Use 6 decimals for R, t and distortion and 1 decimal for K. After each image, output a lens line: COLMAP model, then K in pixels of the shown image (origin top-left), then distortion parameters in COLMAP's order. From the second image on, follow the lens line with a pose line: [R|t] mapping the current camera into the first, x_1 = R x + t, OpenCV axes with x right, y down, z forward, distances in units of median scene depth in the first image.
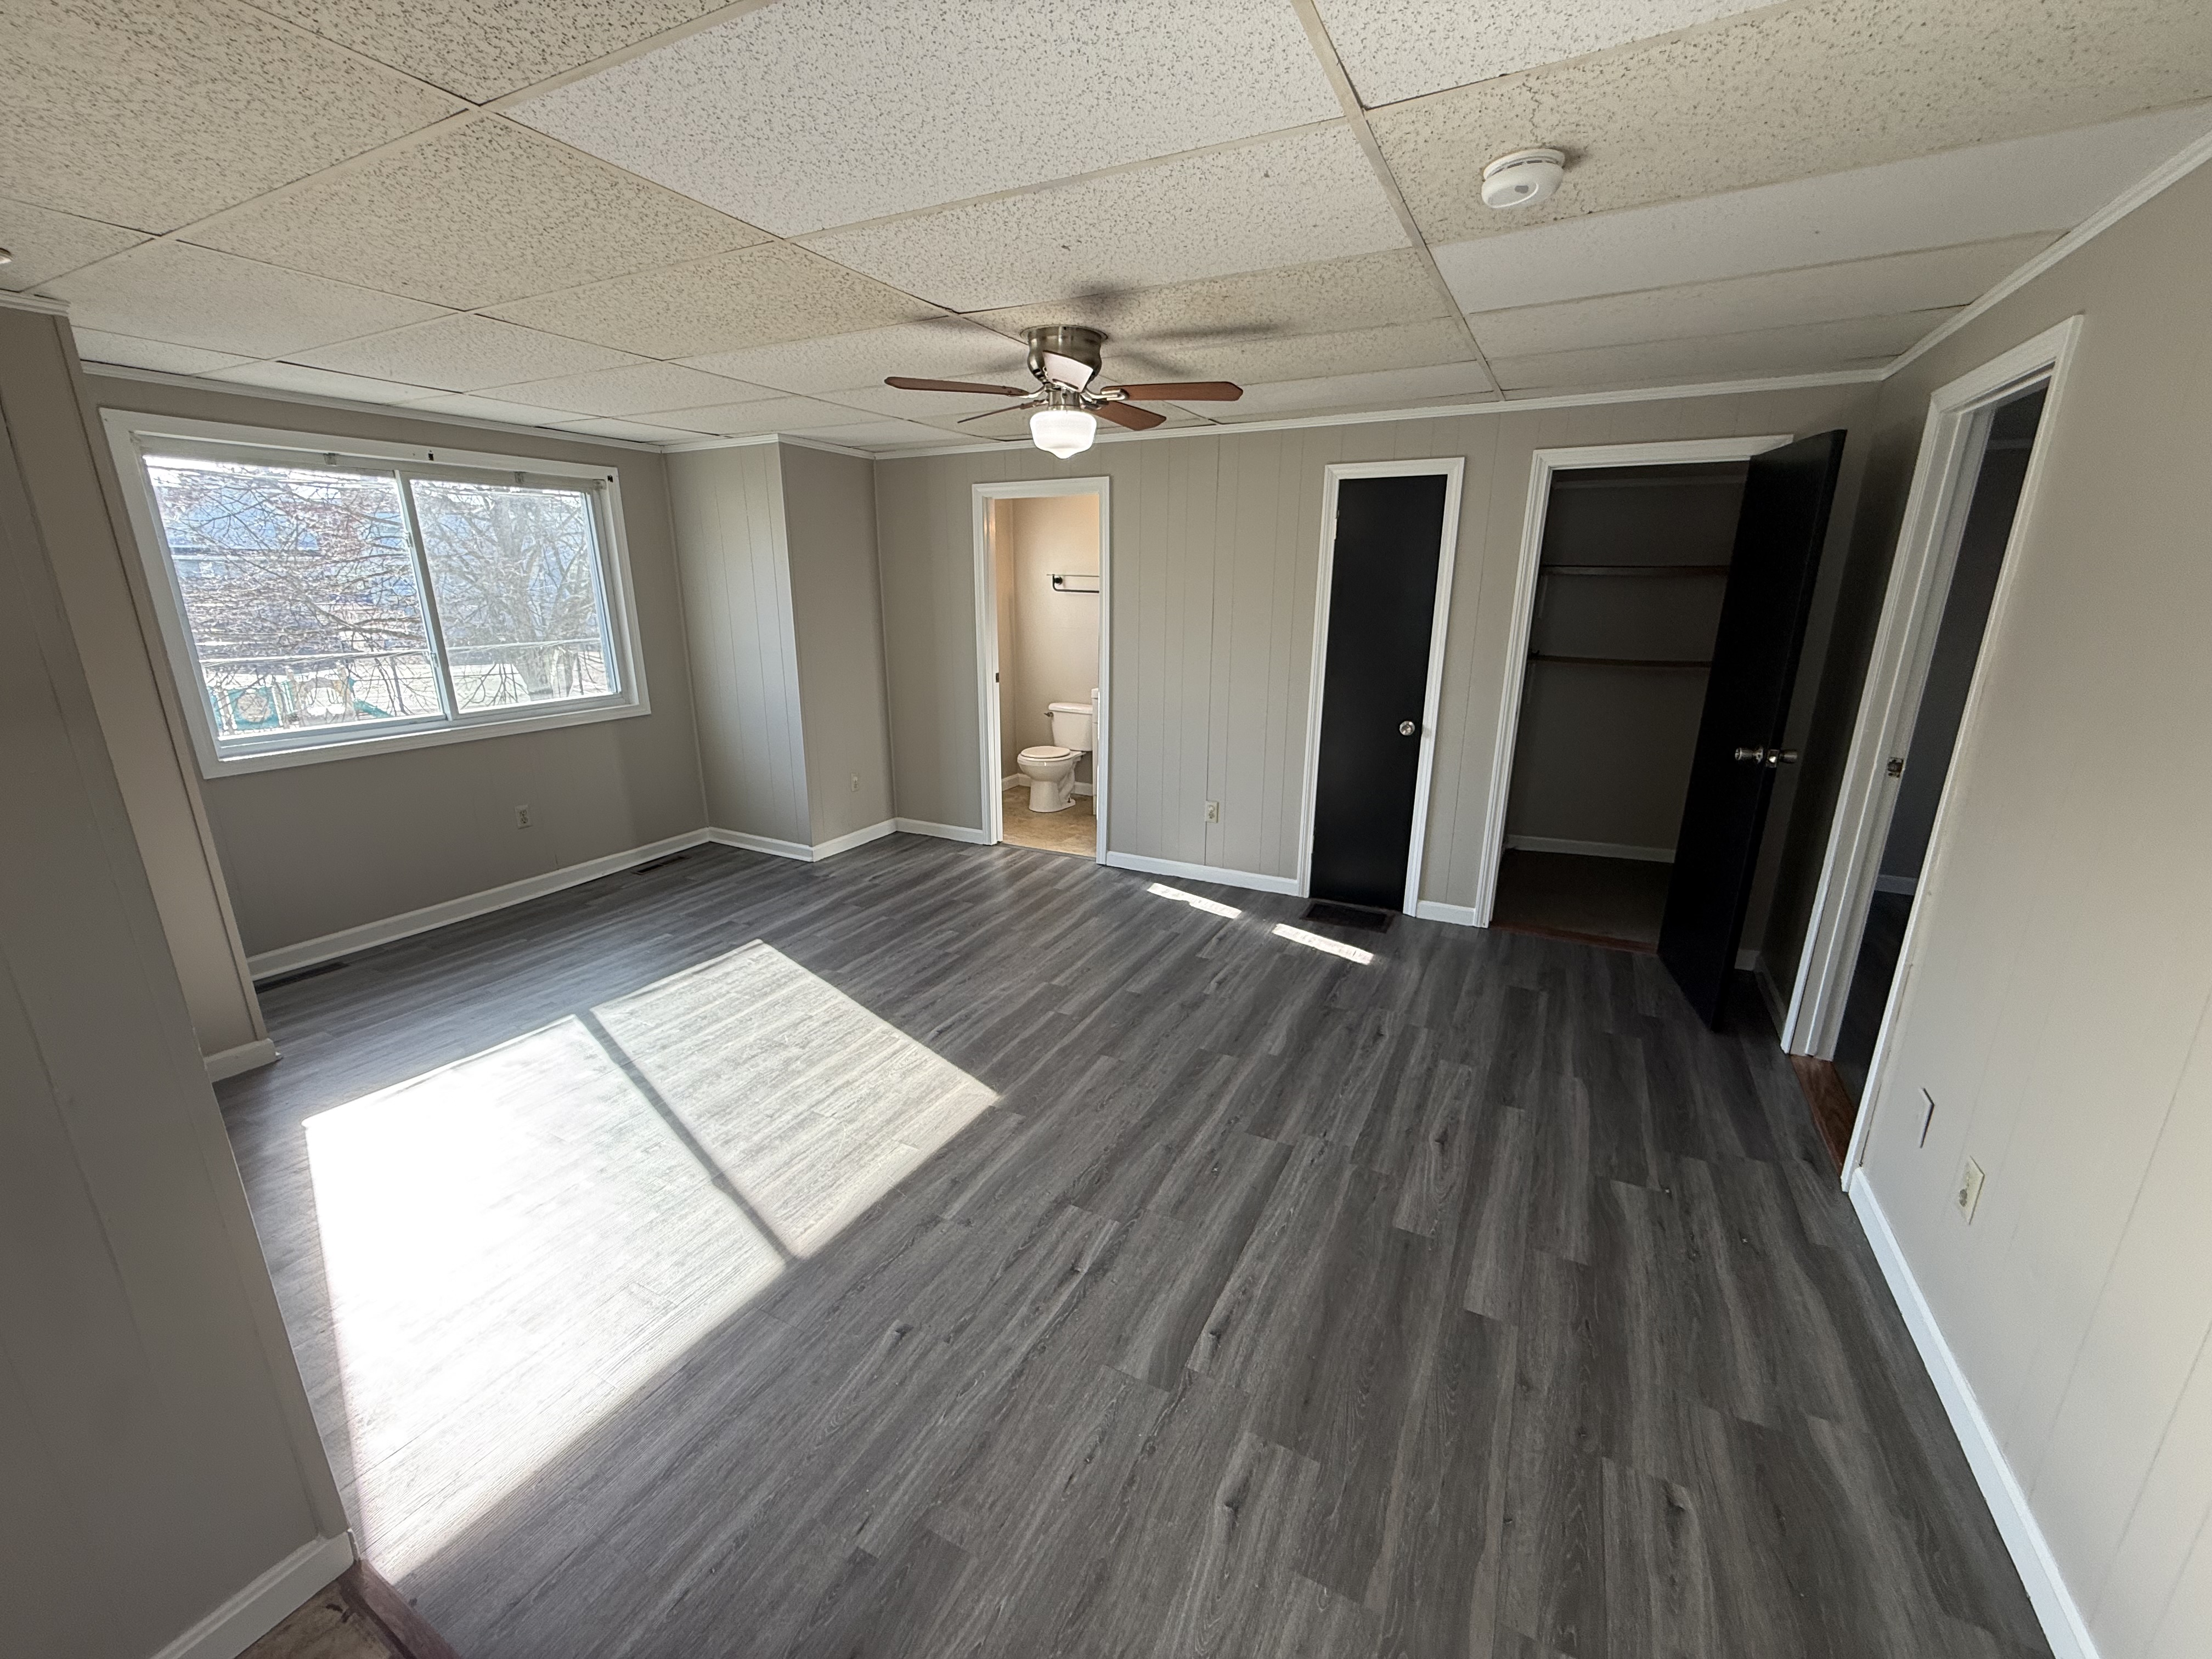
lens RADIAL K [[876.9, 0, 1095.1], [0, 876.9, 828.9], [0, 0, 1]] dist [0.001900, 0.000339]
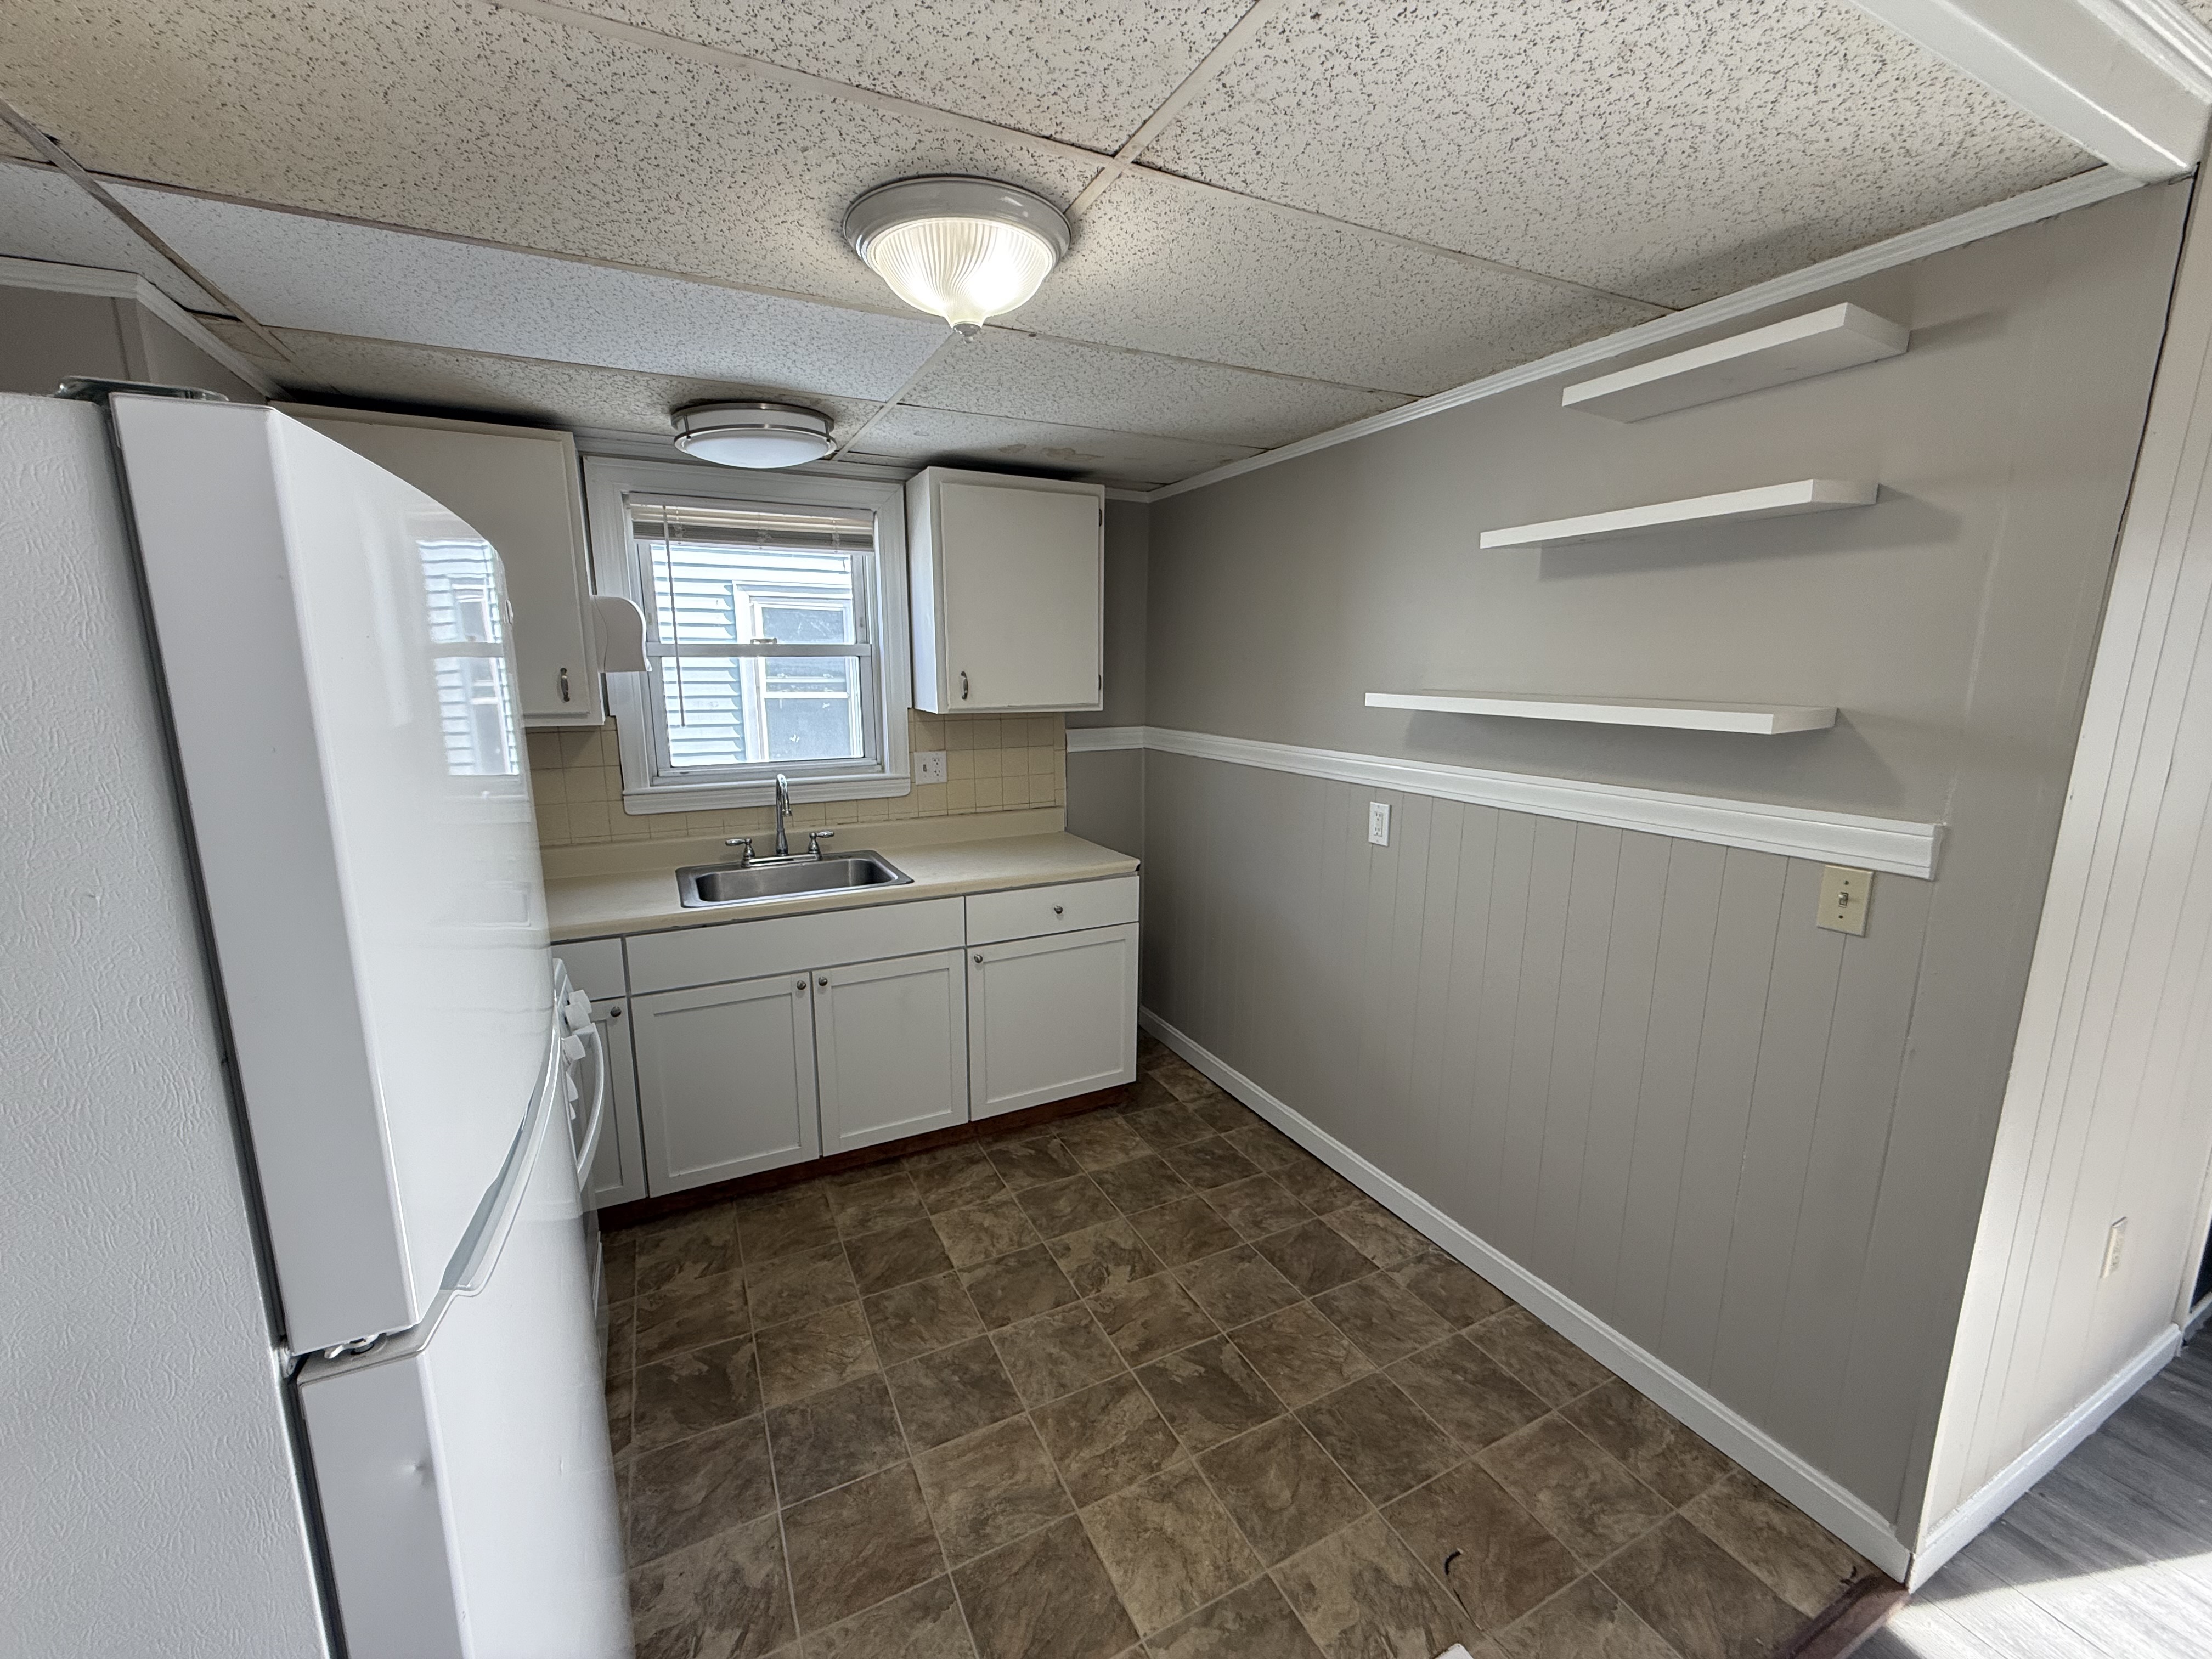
lens RADIAL K [[880.2, 0, 1099.8], [0, 880.2, 828.0], [0, 0, 1]] dist [0.000002, 0.000294]
pose [[-0.571466, 0.147308, -0.807296, 0.194385], [-0.221579, 0.919518, 0.324637, -0.054749], [0.790145, 0.364399, -0.492833, 0.208605]]
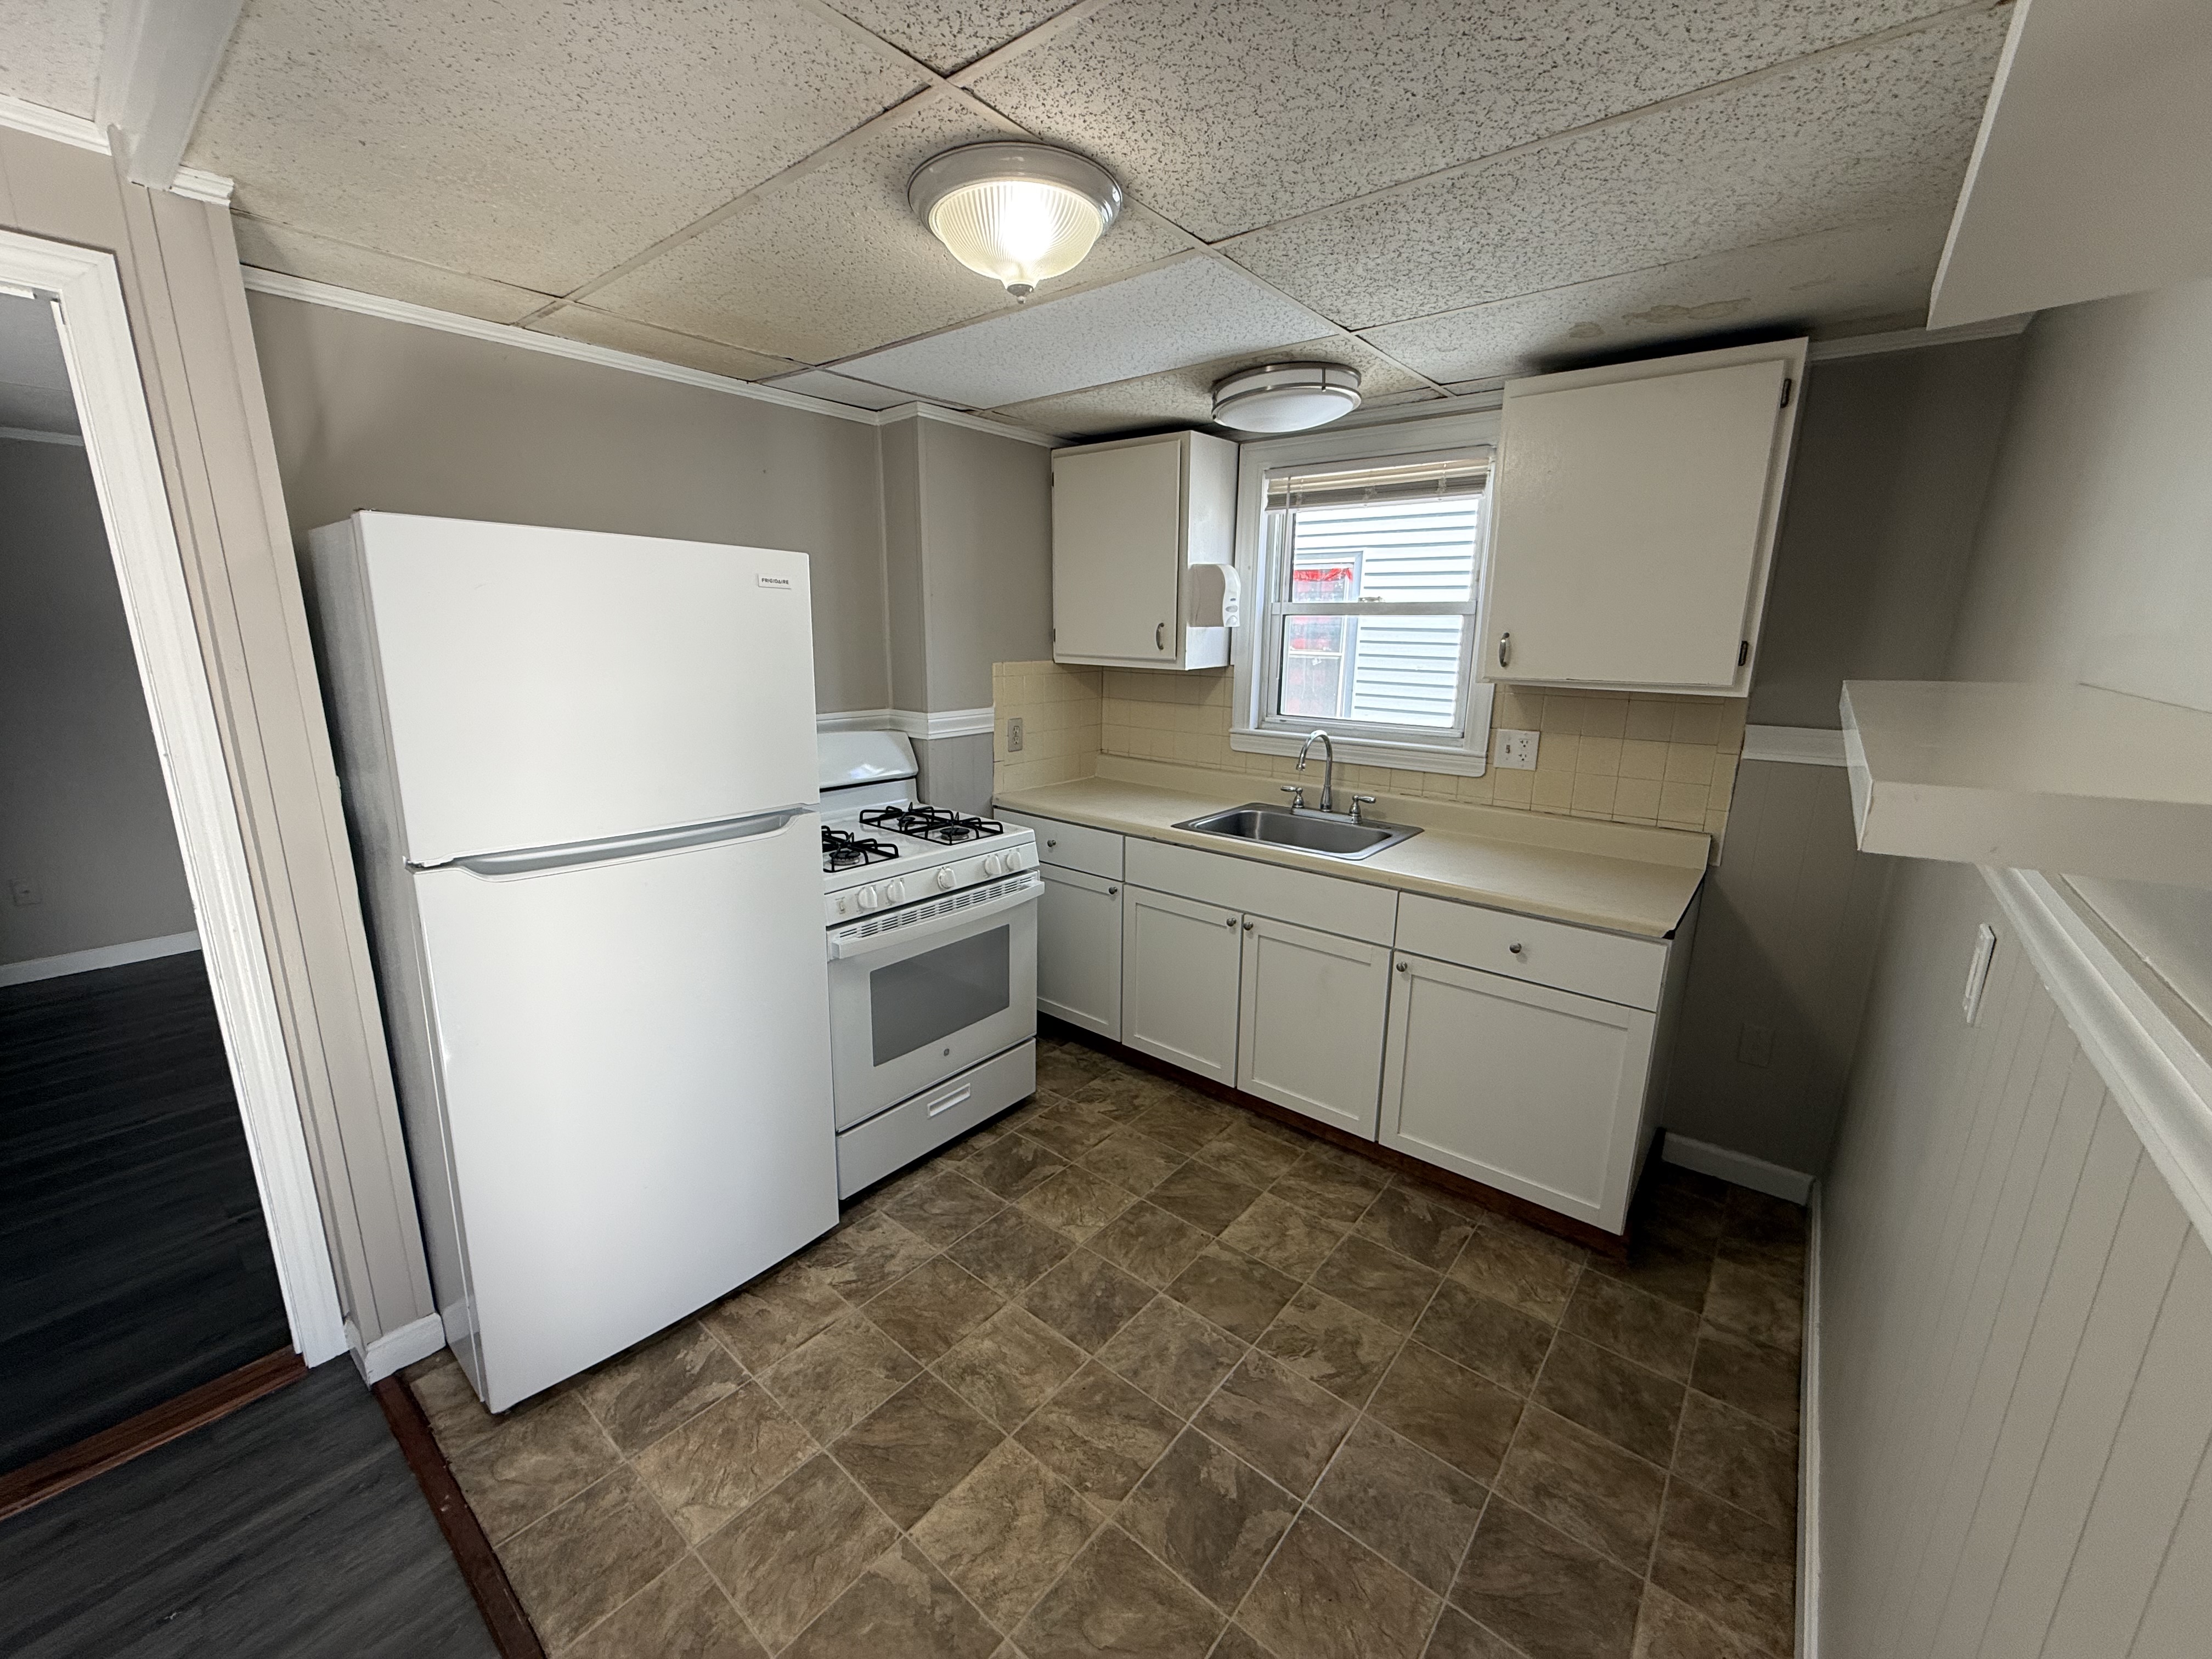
lens RADIAL K [[880.2, 0, 1099.8], [0, 880.2, 828.0], [0, 0, 1]] dist [0.000002, 0.000294]
pose [[-0.981341, -0.058201, 0.183253, -0.308657], [0.036243, 0.880007, 0.473576, -0.095739], [-0.188826, 0.471381, -0.861478, 0.373863]]
